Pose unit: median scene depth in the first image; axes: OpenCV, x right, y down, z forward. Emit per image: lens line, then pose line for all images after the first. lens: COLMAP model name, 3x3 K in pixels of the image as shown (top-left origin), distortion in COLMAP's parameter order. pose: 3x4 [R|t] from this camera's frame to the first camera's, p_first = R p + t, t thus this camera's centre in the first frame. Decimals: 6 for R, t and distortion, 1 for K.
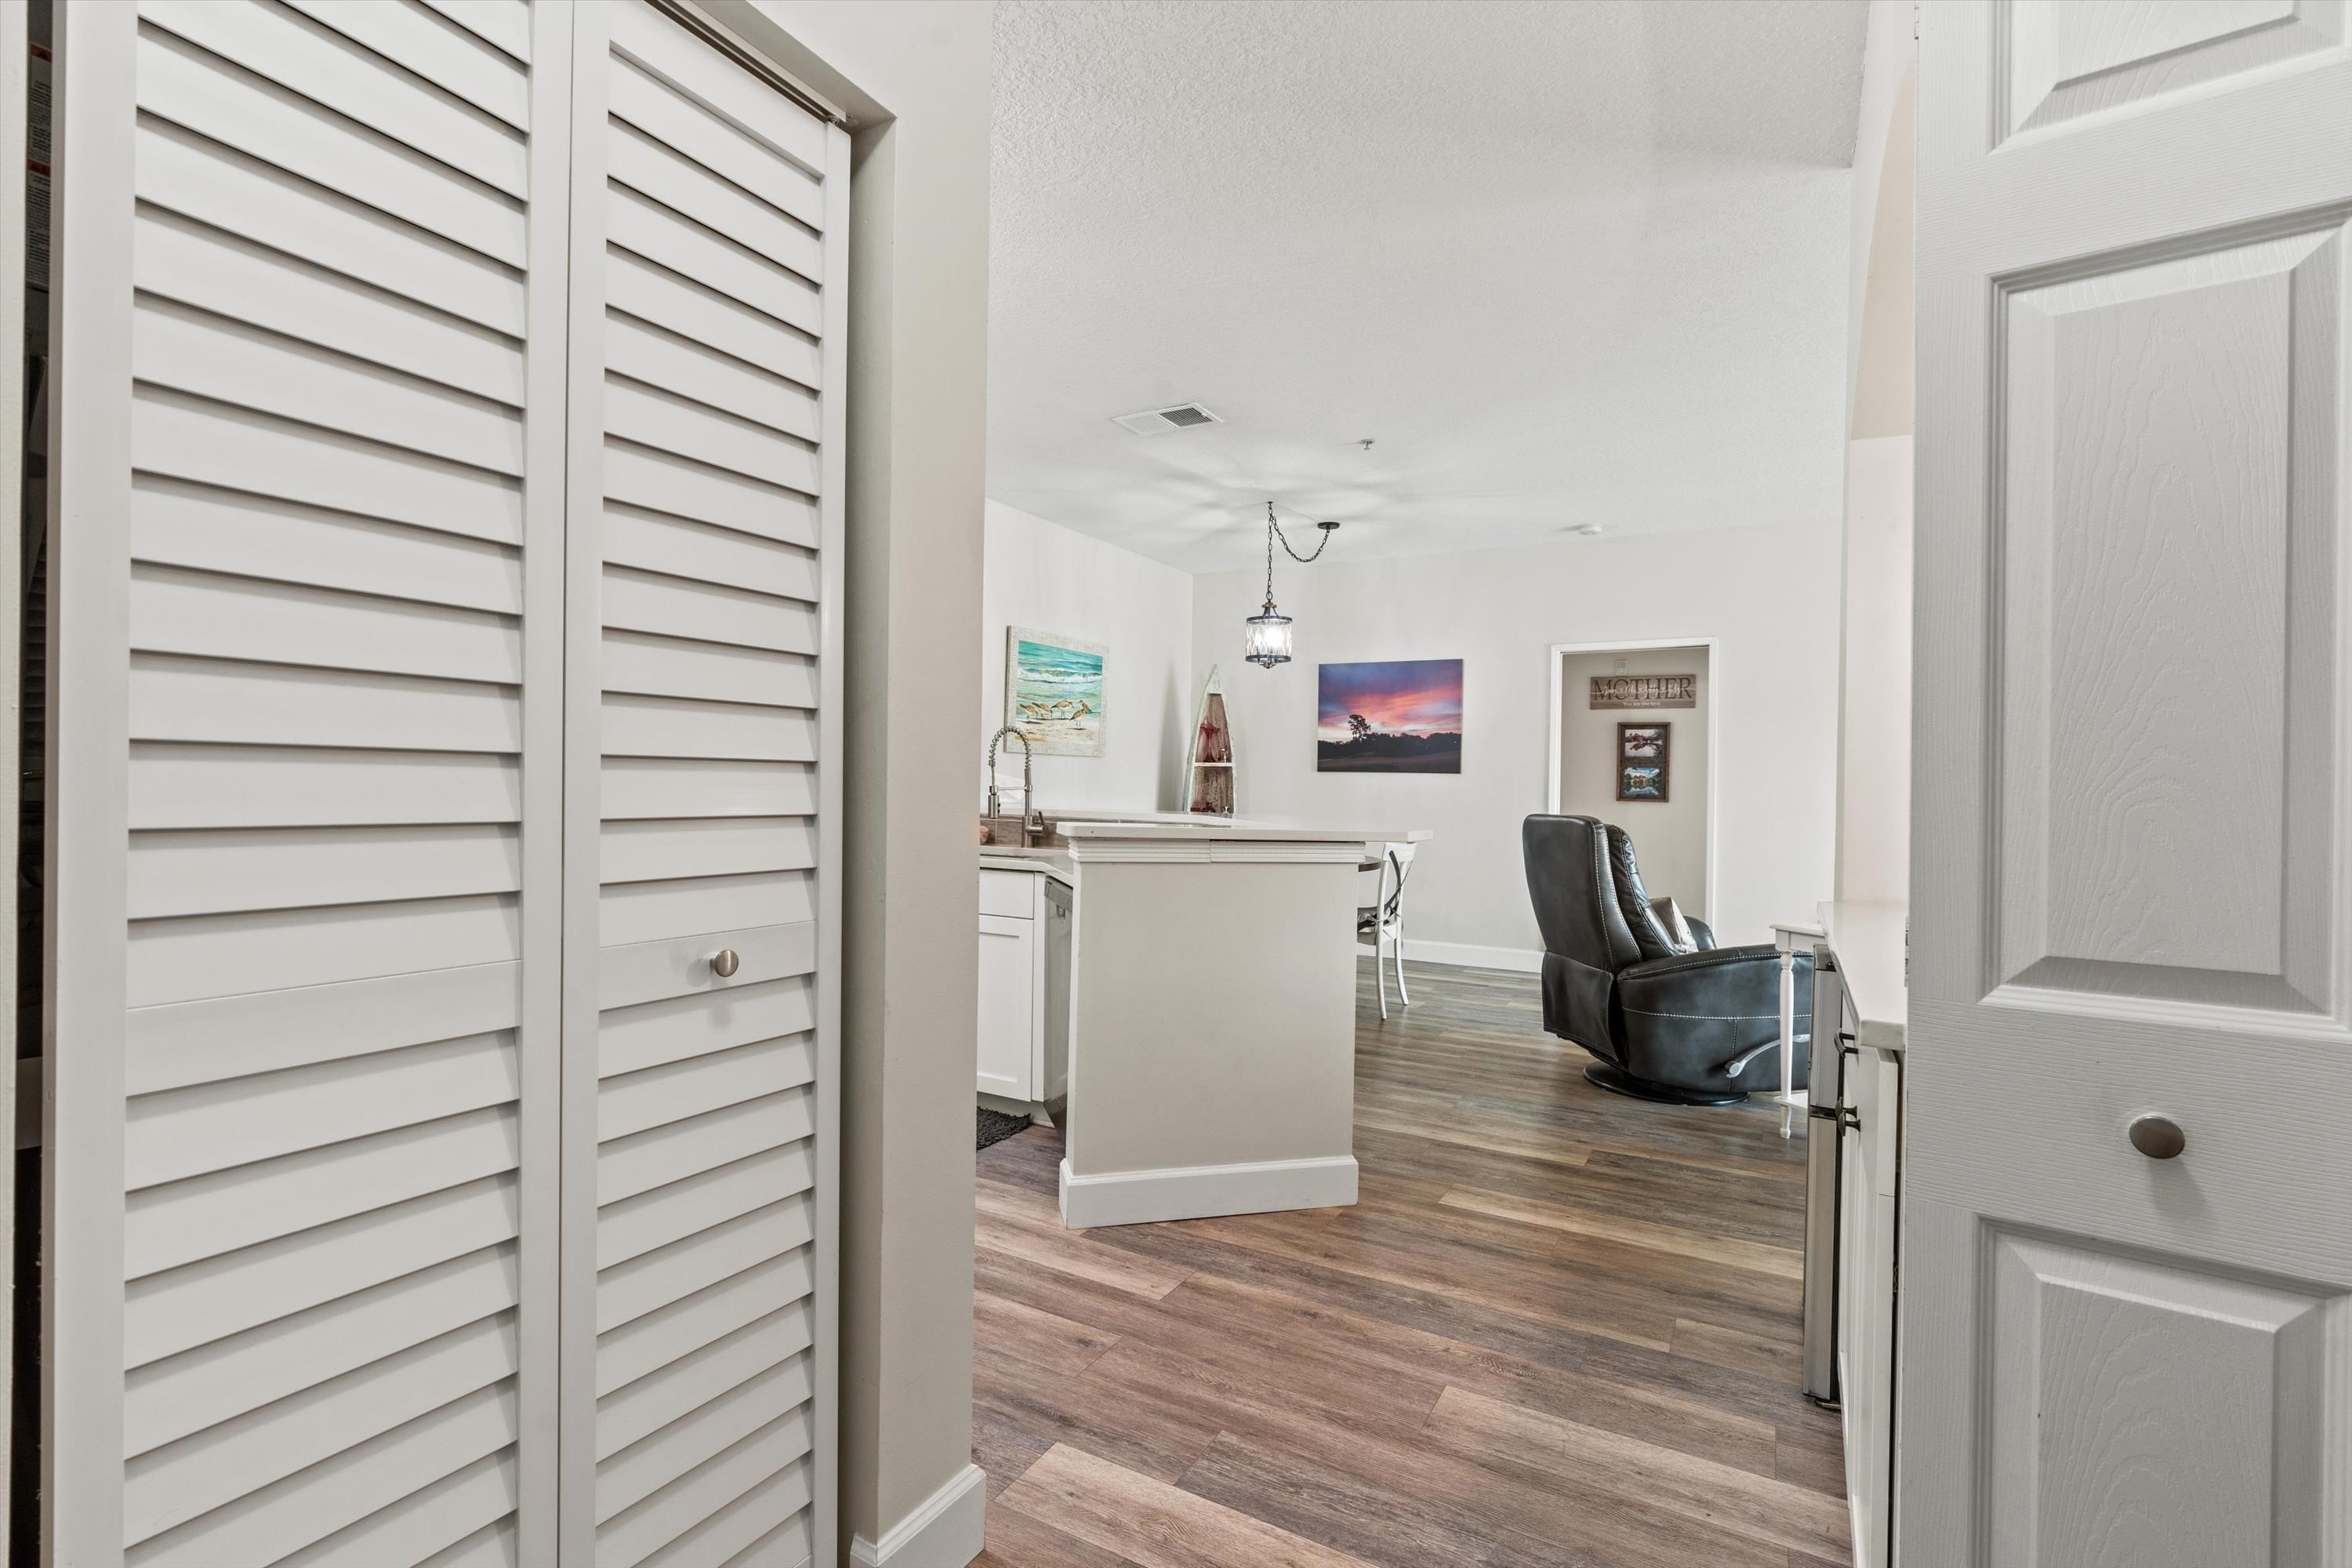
lens RADIAL K [[1064.5, 0, 1175.5], [0, 1064.5, 779.8], [0, 0, 1]] dist [-0.007868, 0.001734]
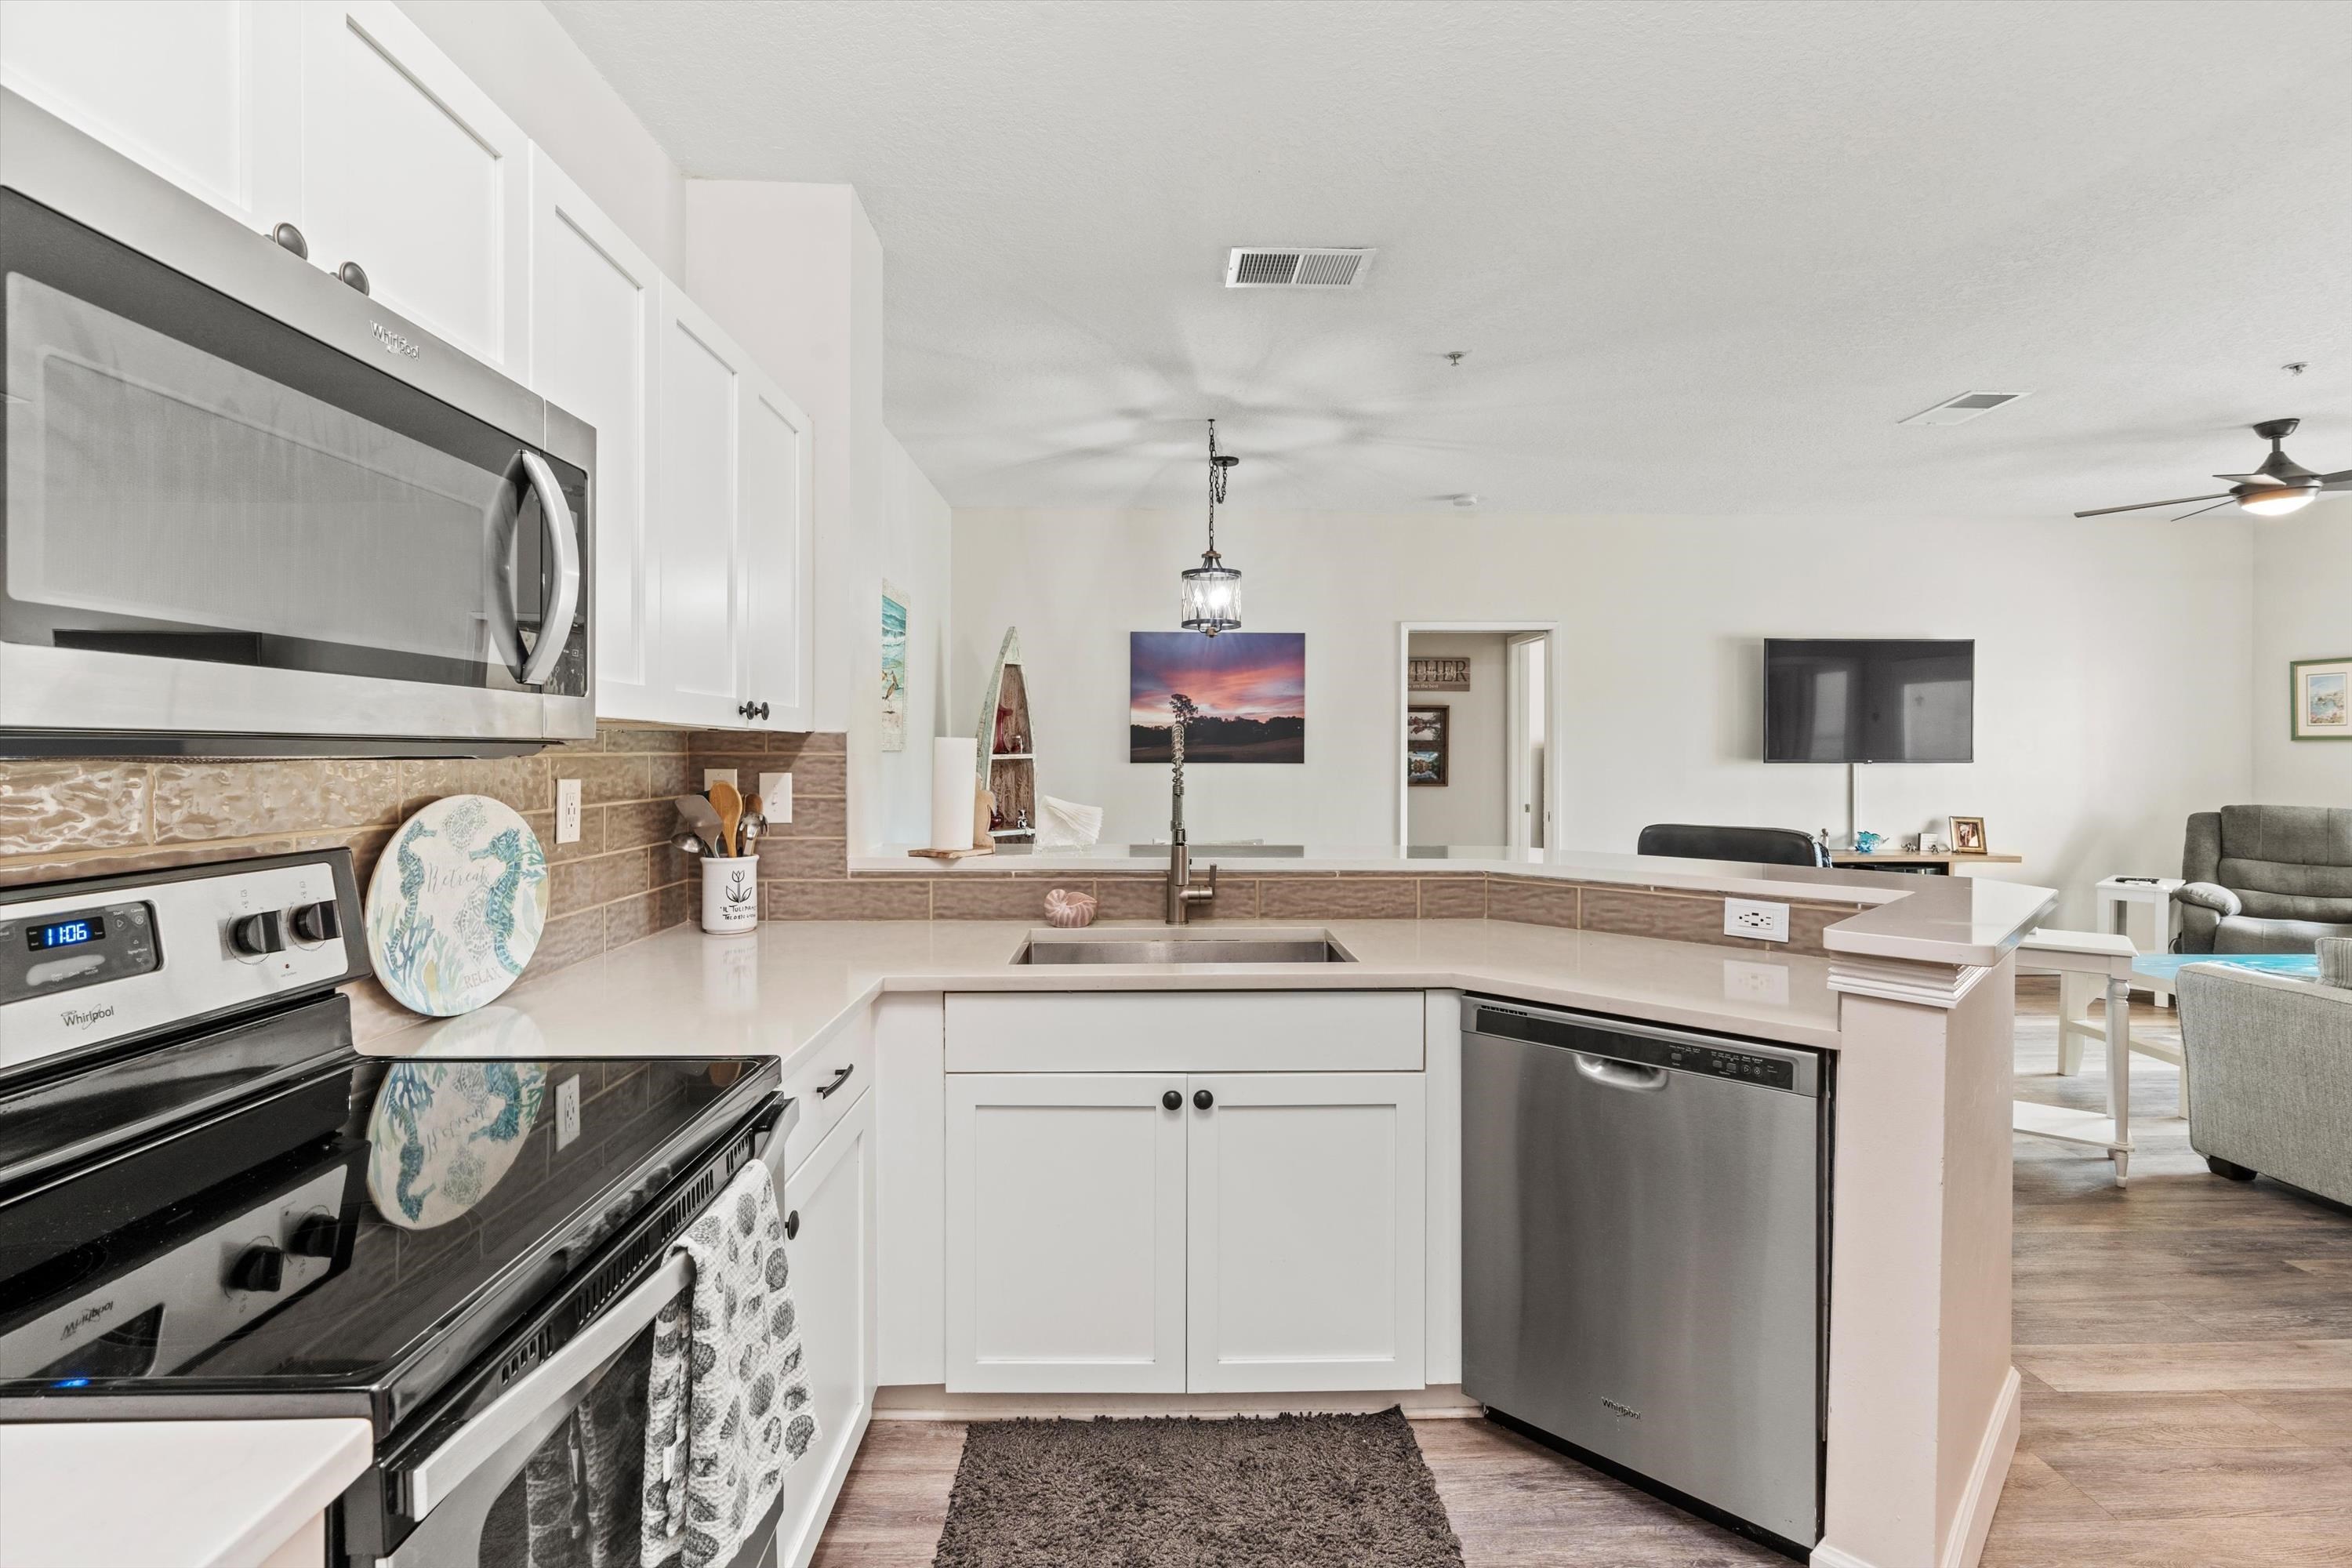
lens RADIAL K [[1064.5, 0, 1172.9], [0, 1064.5, 760.9], [0, 0, 1]] dist [-0.007868, 0.001734]
pose [[0.859169, -0.020511, 0.511280, -0.275324], [0.013294, 0.999754, 0.017767, -0.024906], [-0.511519, -0.008468, 0.859230, 0.295828]]
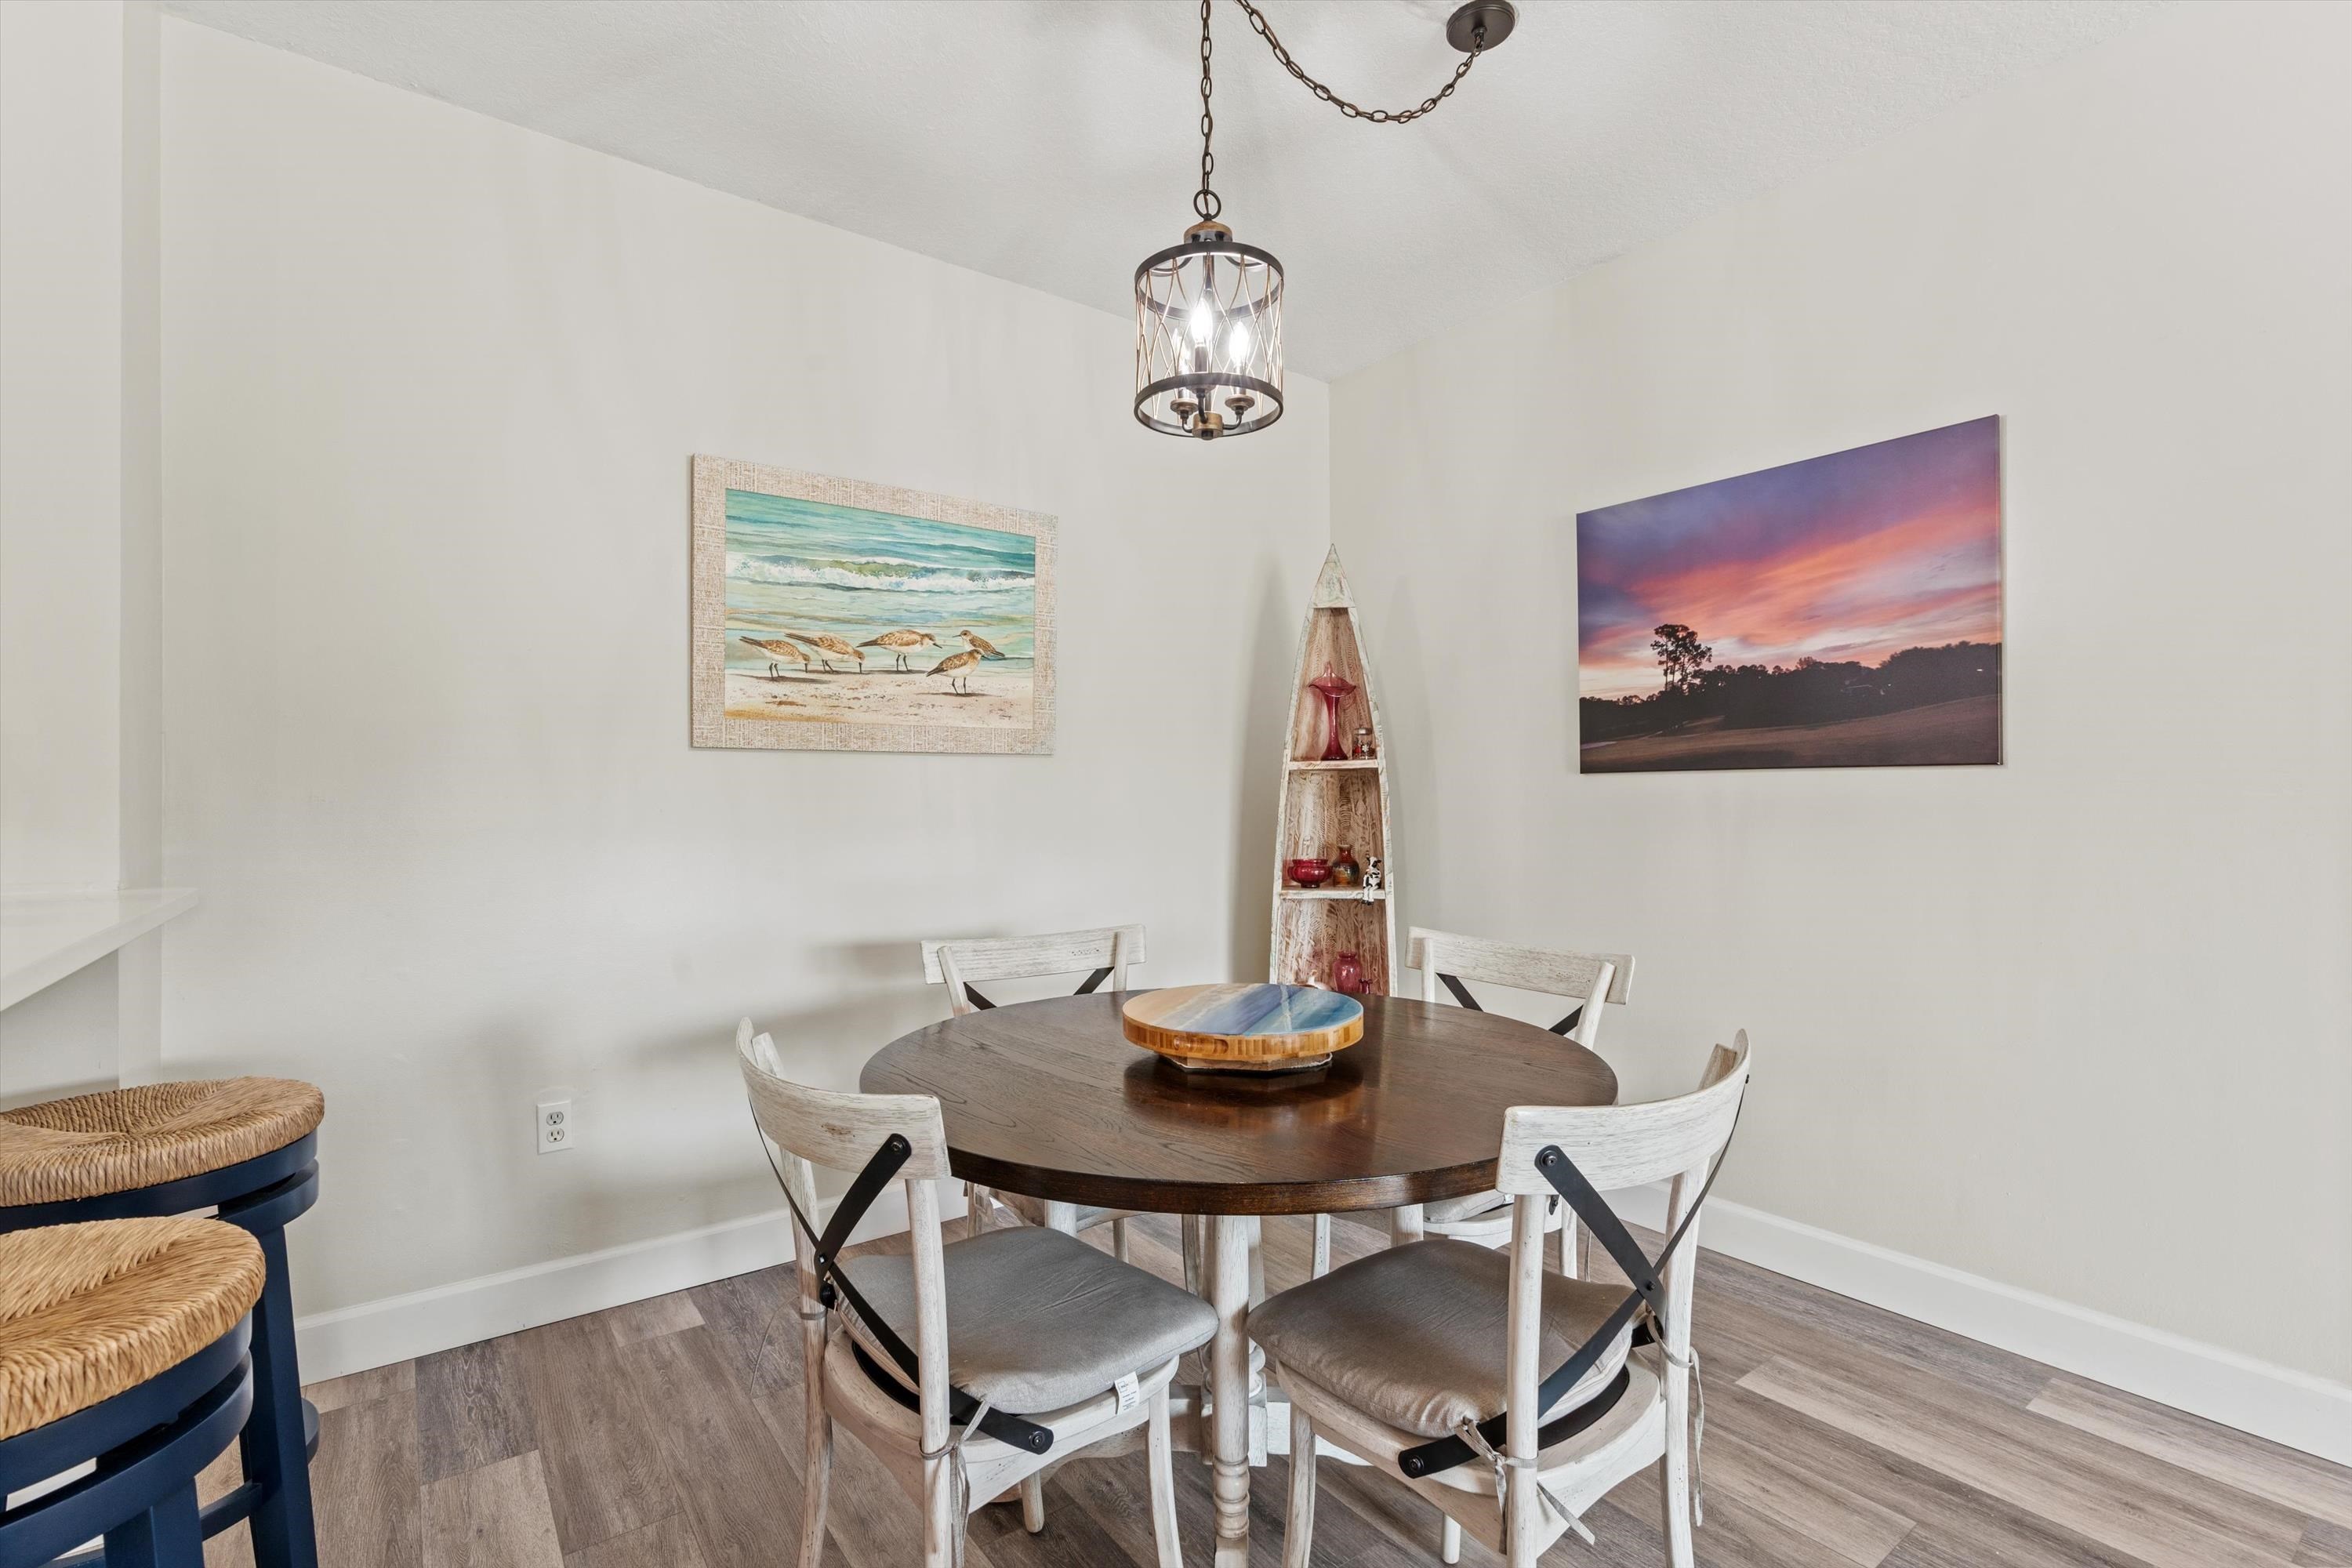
lens RADIAL K [[1064.5, 0, 1167.6], [0, 1064.5, 786.8], [0, 0, 1]] dist [-0.007868, 0.001734]
pose [[0.912257, -0.025407, -0.408829, 0.165889], [0.020706, 0.999659, -0.015921, 0.000592], [0.409094, 0.006059, 0.912472, 0.595602]]
